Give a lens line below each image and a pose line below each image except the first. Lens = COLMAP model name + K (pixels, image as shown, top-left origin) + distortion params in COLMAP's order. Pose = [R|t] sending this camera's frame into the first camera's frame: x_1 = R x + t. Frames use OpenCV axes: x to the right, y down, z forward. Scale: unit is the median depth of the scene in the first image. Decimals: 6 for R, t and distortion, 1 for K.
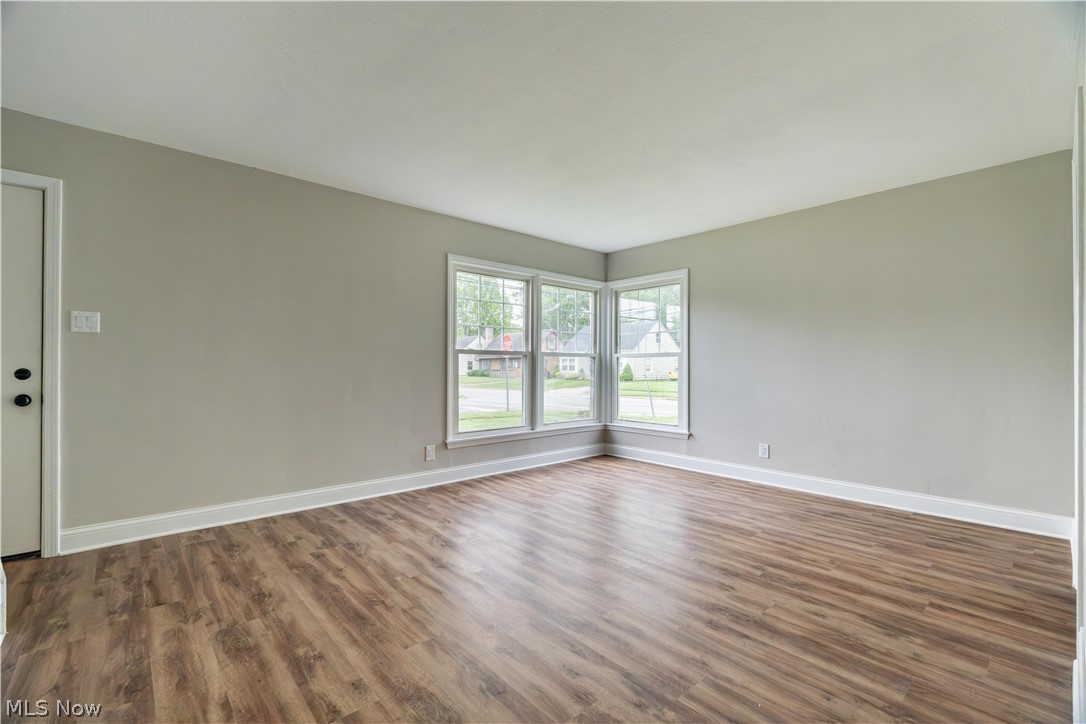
lens RADIAL K [[473.7, 0, 541.0], [0, 473.7, 366.3], [0, 0, 1]] dist [-0.006174, 0.000135]
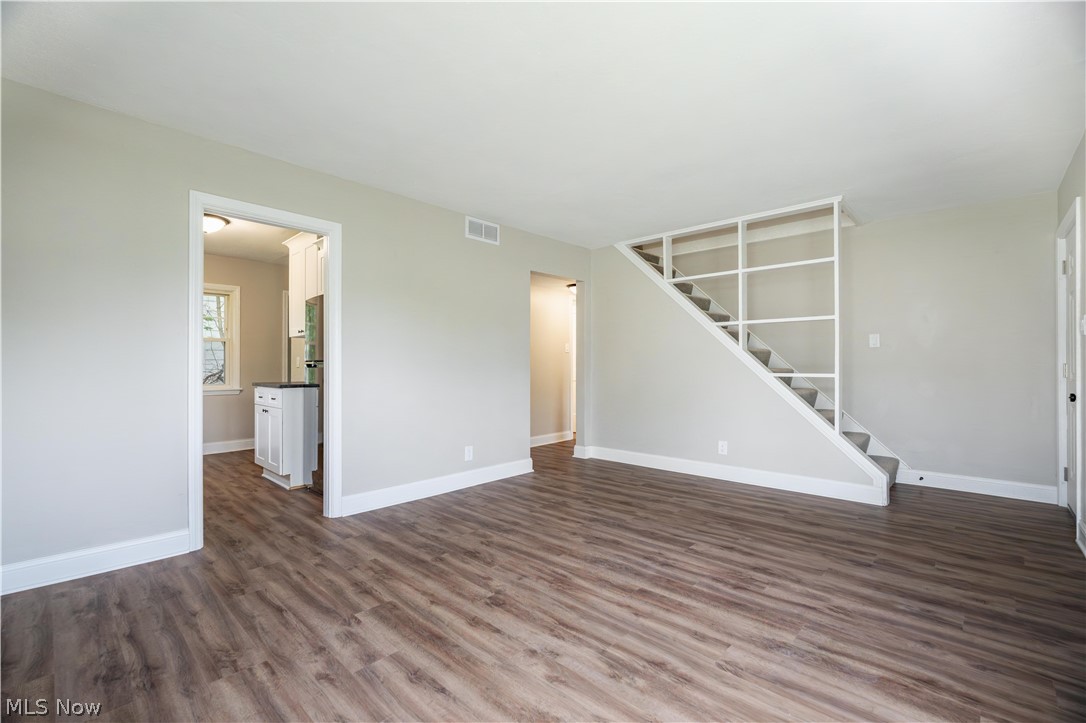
lens RADIAL K [[473.7, 0, 548.7], [0, 473.7, 363.7], [0, 0, 1]] dist [-0.006174, 0.000135]
pose [[-0.994703, -0.005346, -0.102652, 0.297365], [-0.005034, 0.999982, -0.003298, -0.002059], [0.102668, -0.002764, -0.994712, 1.863624]]
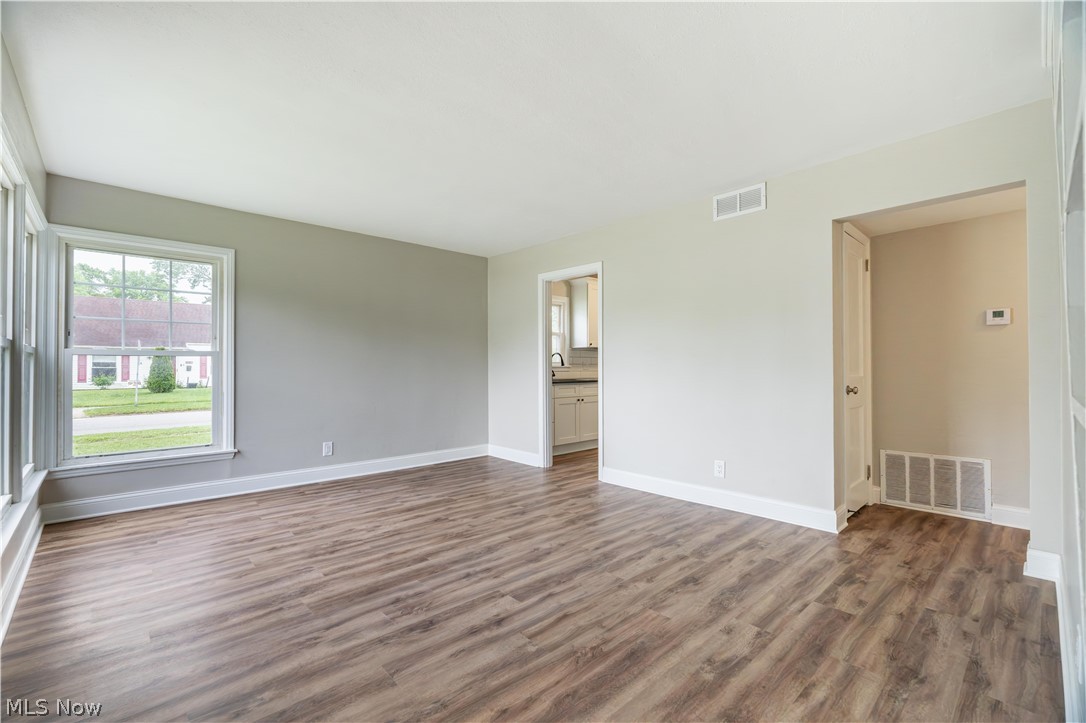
lens RADIAL K [[473.7, 0, 536.4], [0, 473.7, 368.3], [0, 0, 1]] dist [-0.006174, 0.000135]
pose [[-0.016247, -0.004769, 0.999857, -0.907373], [0.003337, 0.999983, 0.004824, -0.006691], [-0.999862, 0.003415, -0.016230, 0.857552]]
